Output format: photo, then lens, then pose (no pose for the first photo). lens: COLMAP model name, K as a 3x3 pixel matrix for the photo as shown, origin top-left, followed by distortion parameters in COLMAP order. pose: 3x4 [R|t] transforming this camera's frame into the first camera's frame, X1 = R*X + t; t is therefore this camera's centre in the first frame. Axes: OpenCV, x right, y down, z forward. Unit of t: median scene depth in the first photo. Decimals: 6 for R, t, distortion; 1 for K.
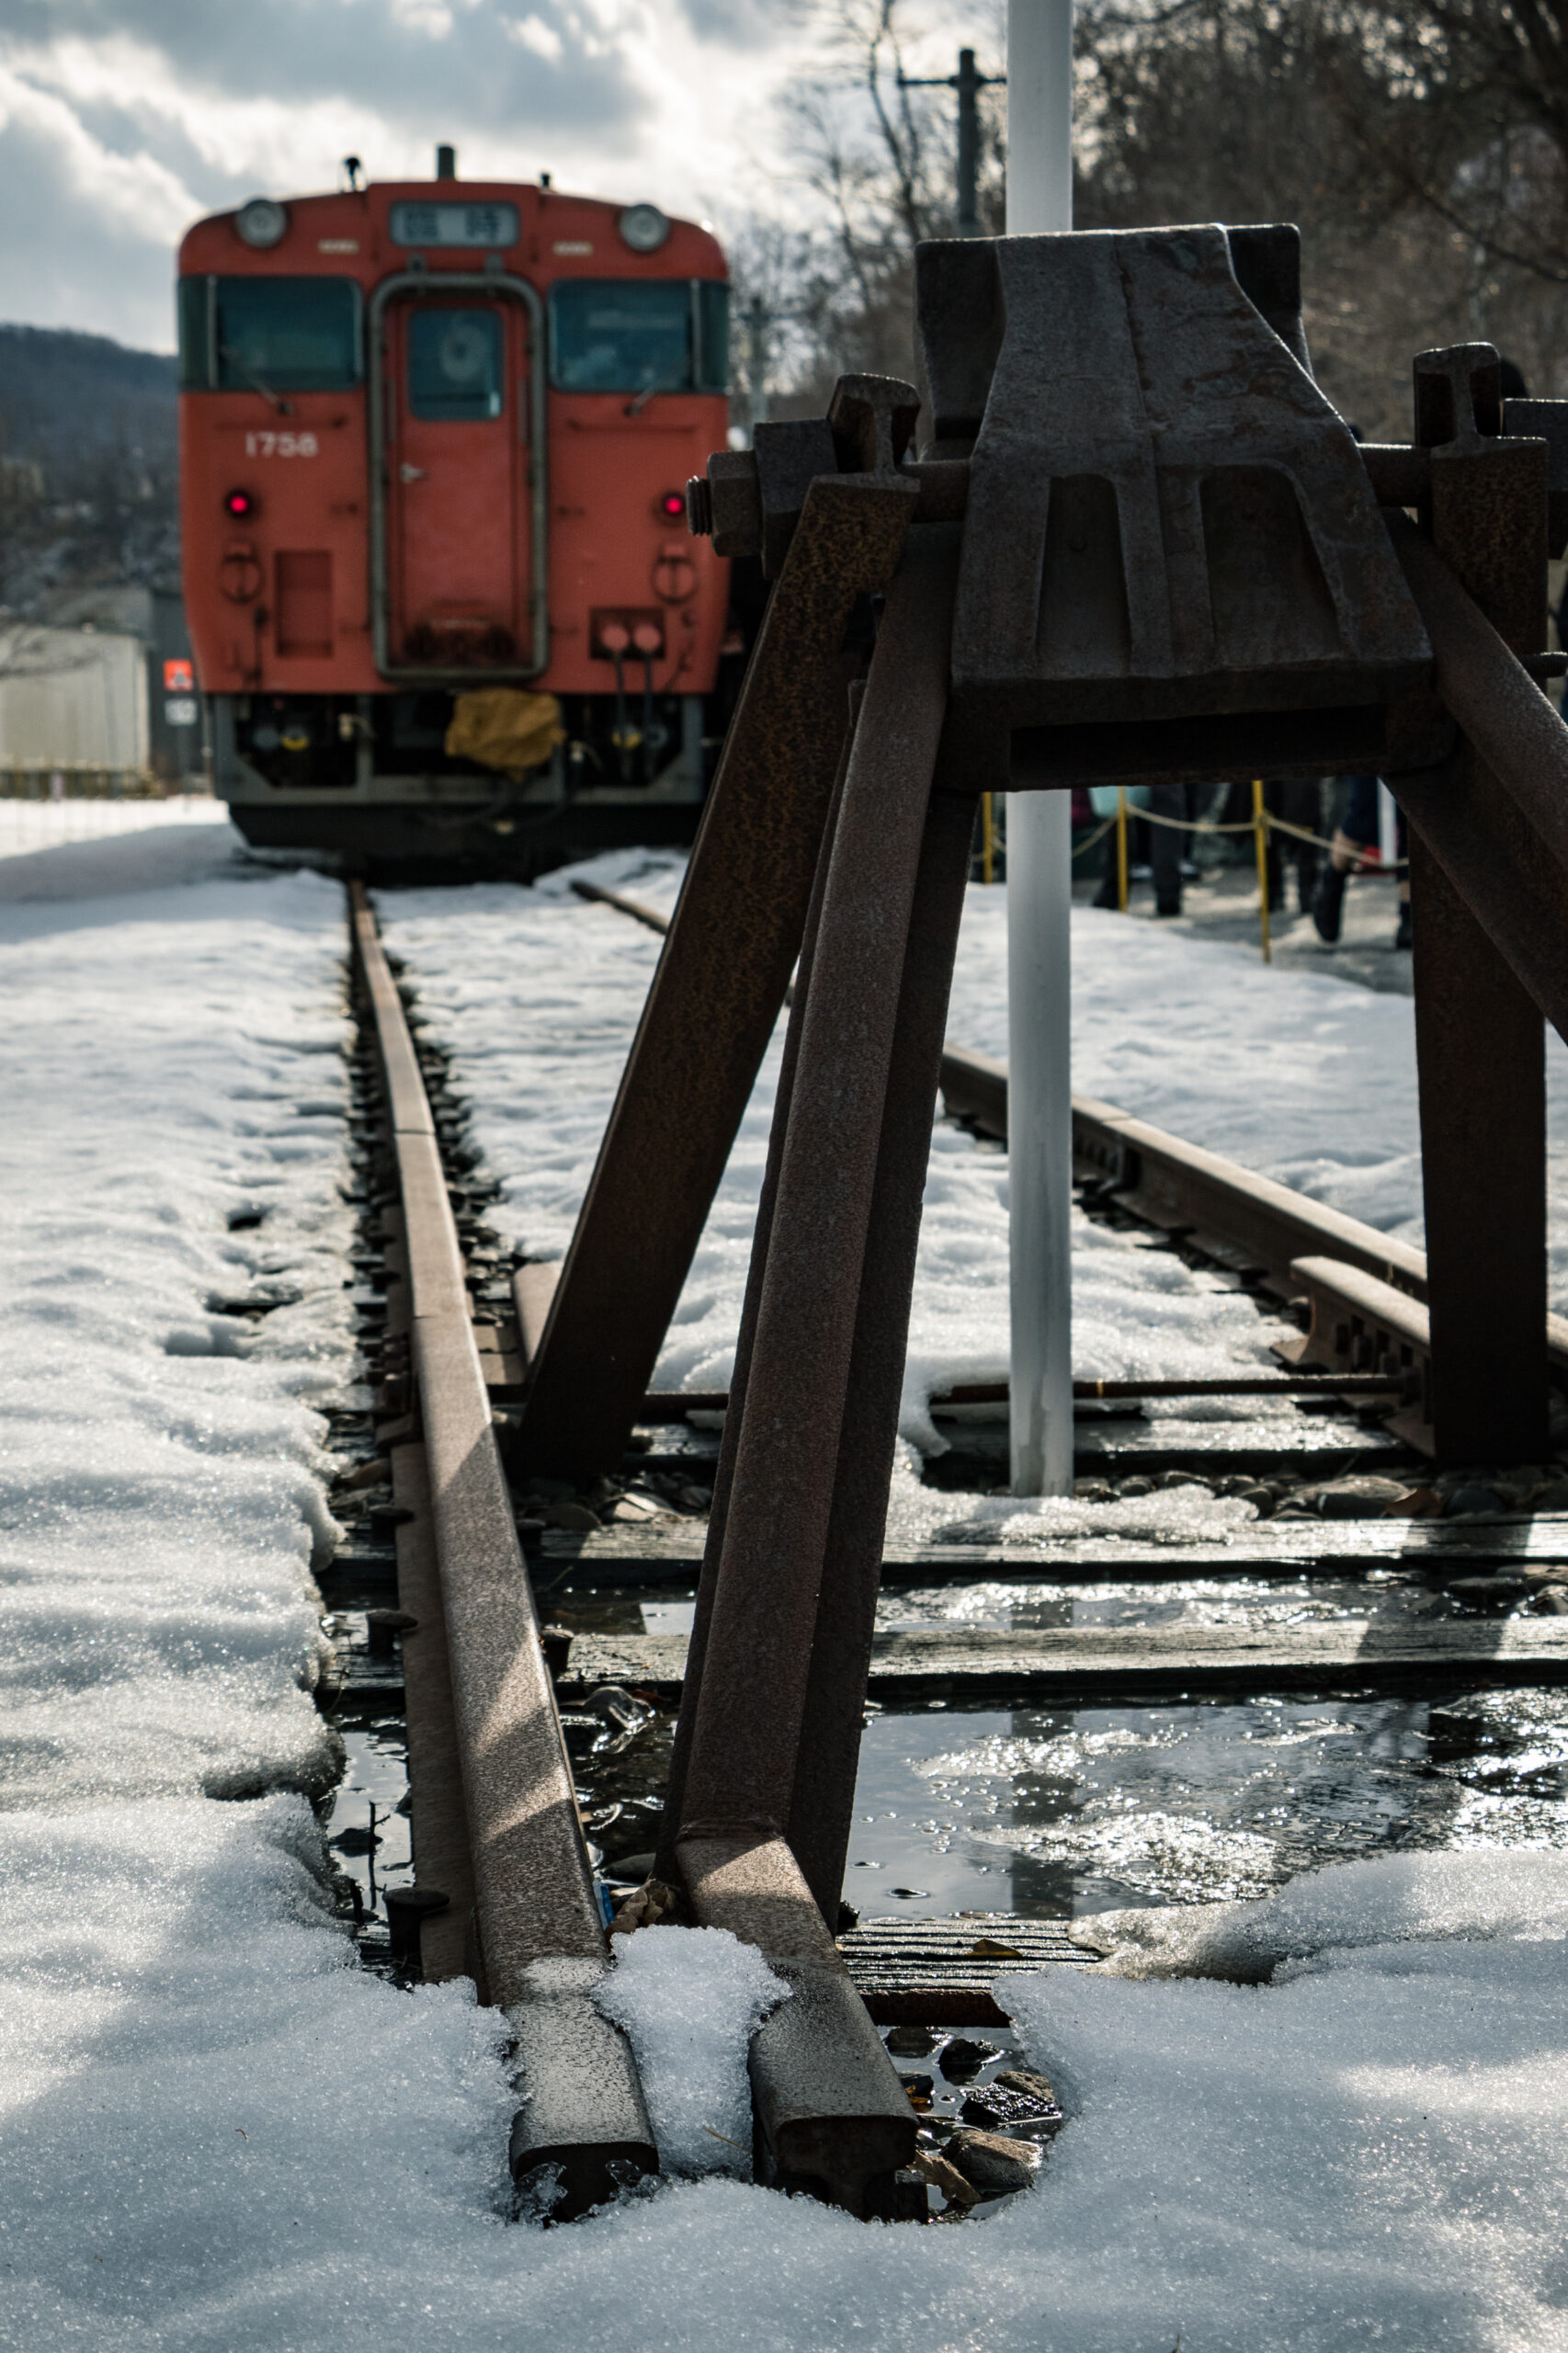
lens RADIAL K [[5104.5, 0, 780.7], [0, 5104.5, 1181.8], [0, 0, 1]] dist [0.183908, 0.000000]
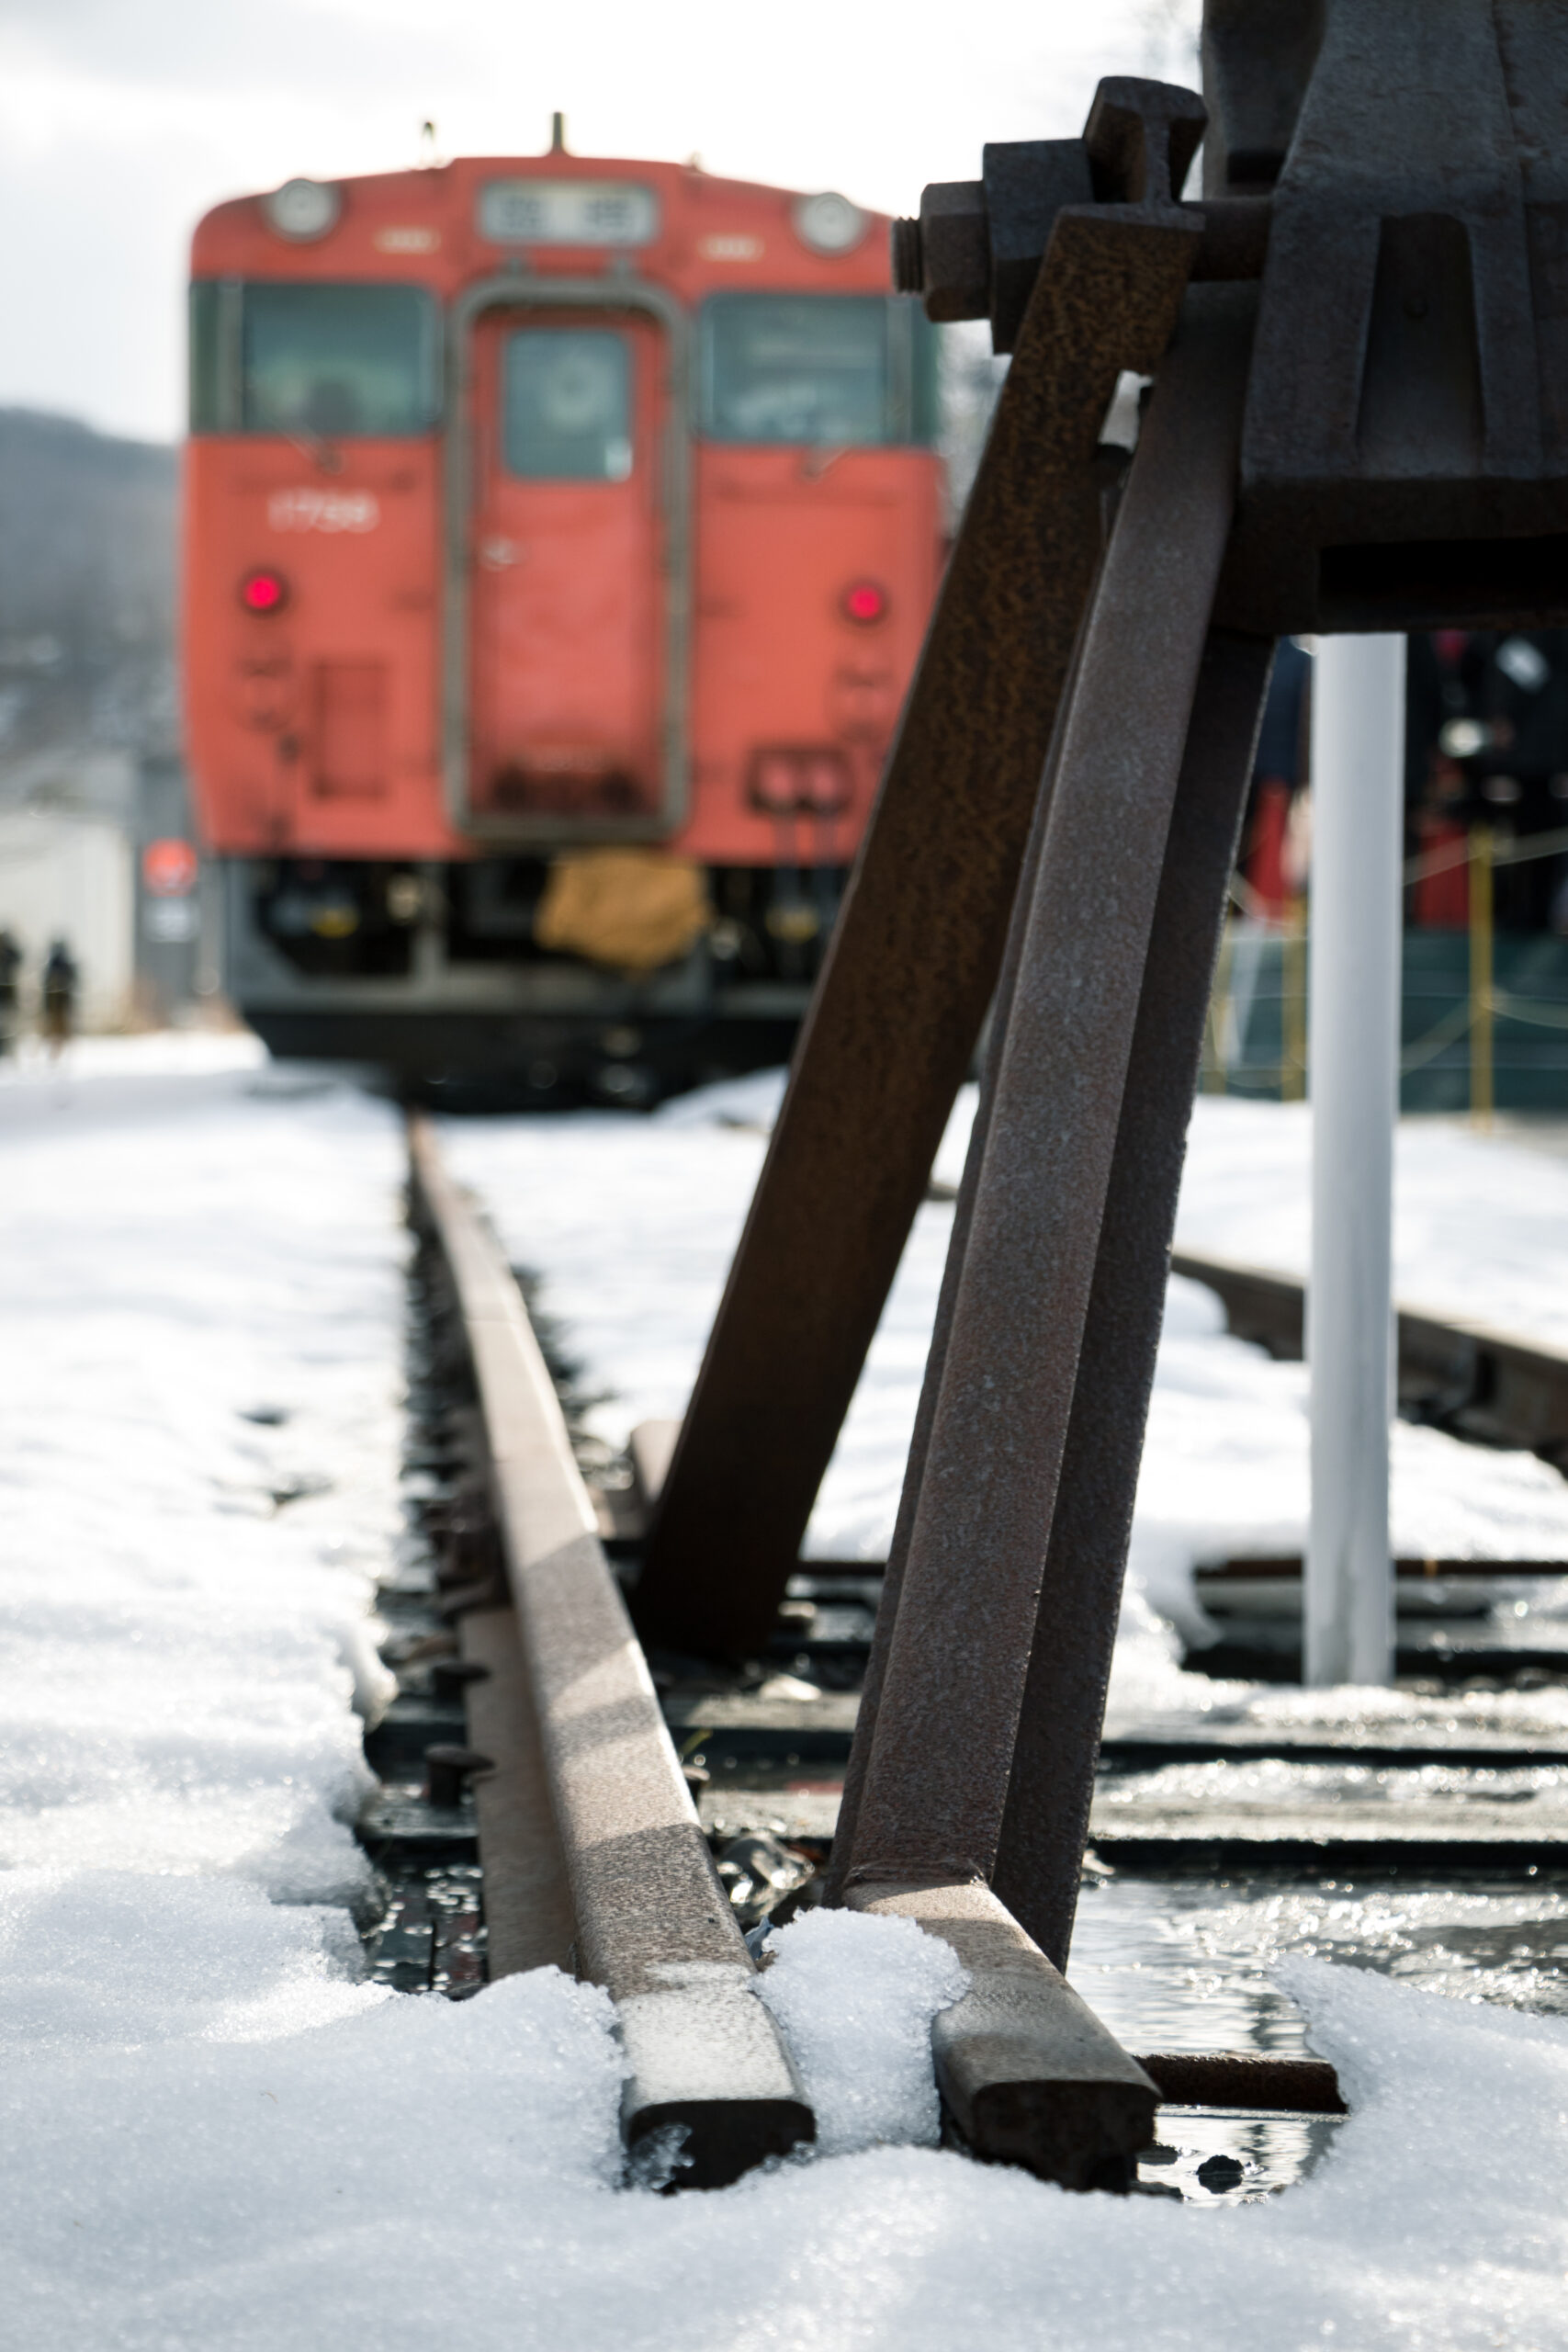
lens RADIAL K [[7288.8, 0, 821.0], [0, 7288.8, 1201.7], [0, 0, 1]] dist [0.644999, 0.000000]
pose [[0.999510, 0.018588, -0.025170, 0.000943], [-0.020481, 0.996808, -0.077166, 0.077303], [0.023655, 0.077643, 0.996701, -0.052457]]
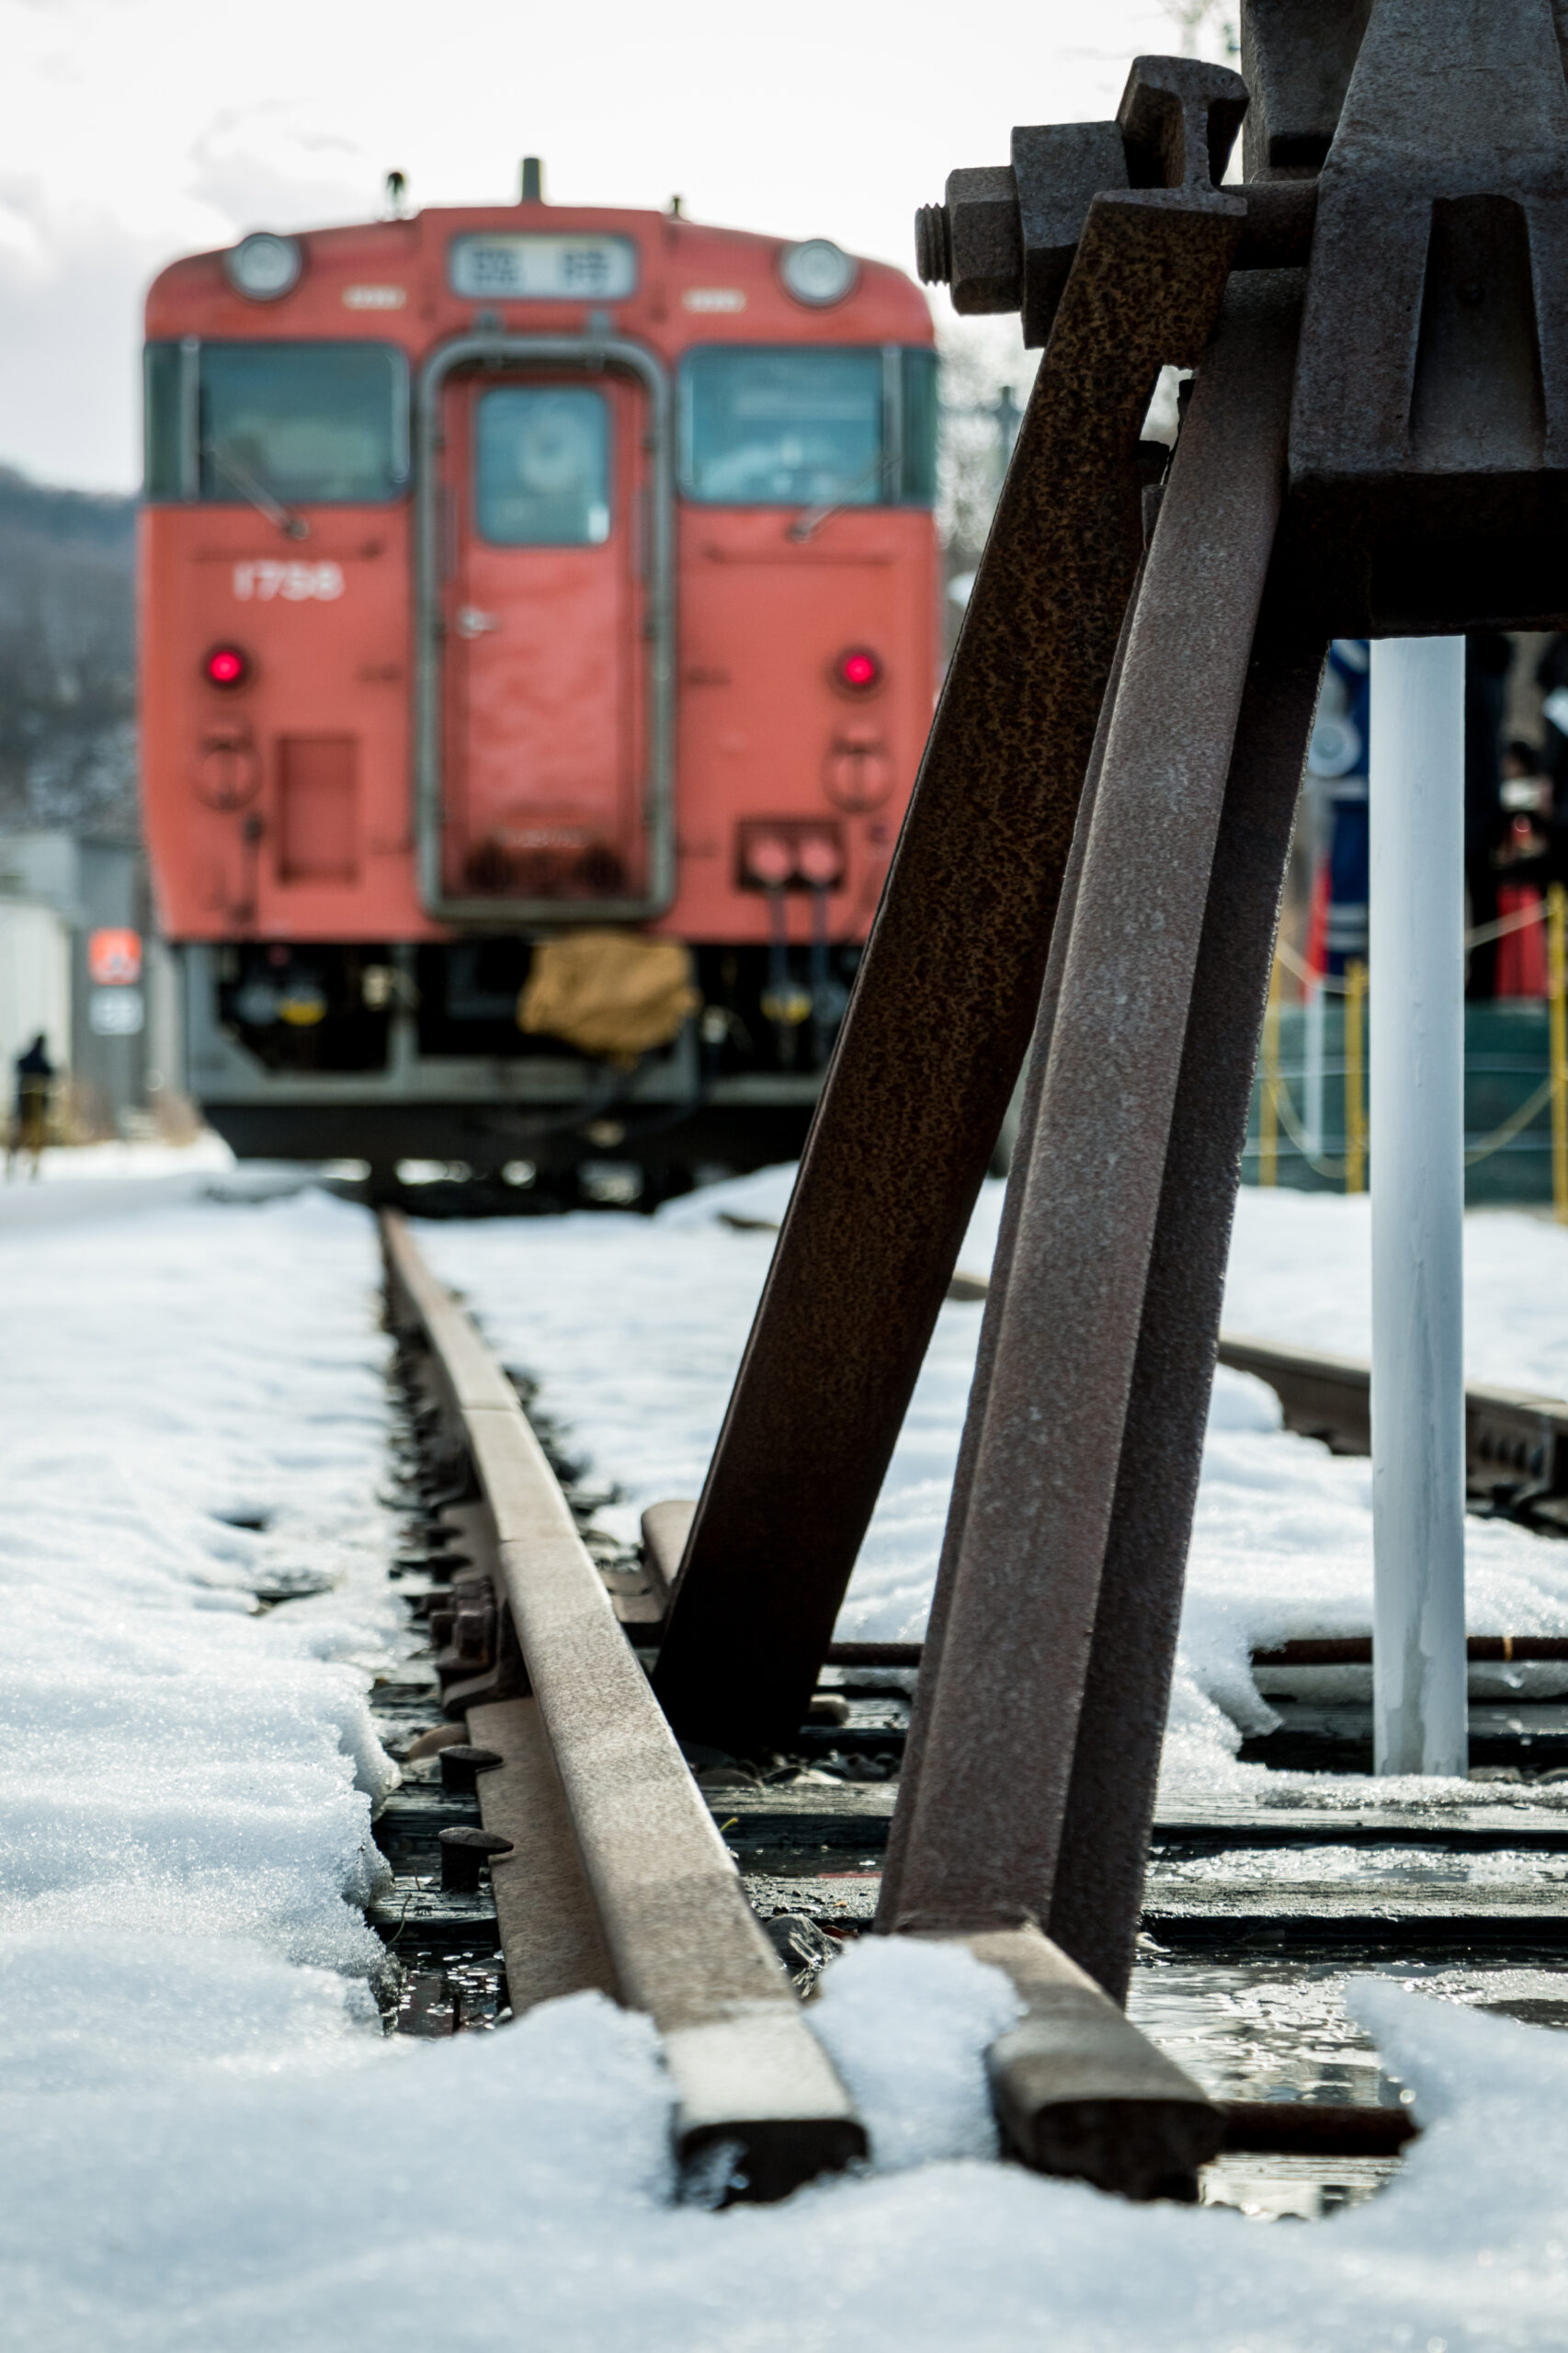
lens RADIAL K [[8163.1, 0, 784.3], [0, 8163.1, 1171.3], [0, 0, 1]] dist [0.649677, 0.000000]
pose [[0.999510, 0.007416, -0.030425, -0.000844], [-0.010386, 0.995070, -0.098630, 0.094084], [0.029544, 0.098898, 0.994659, -0.105155]]
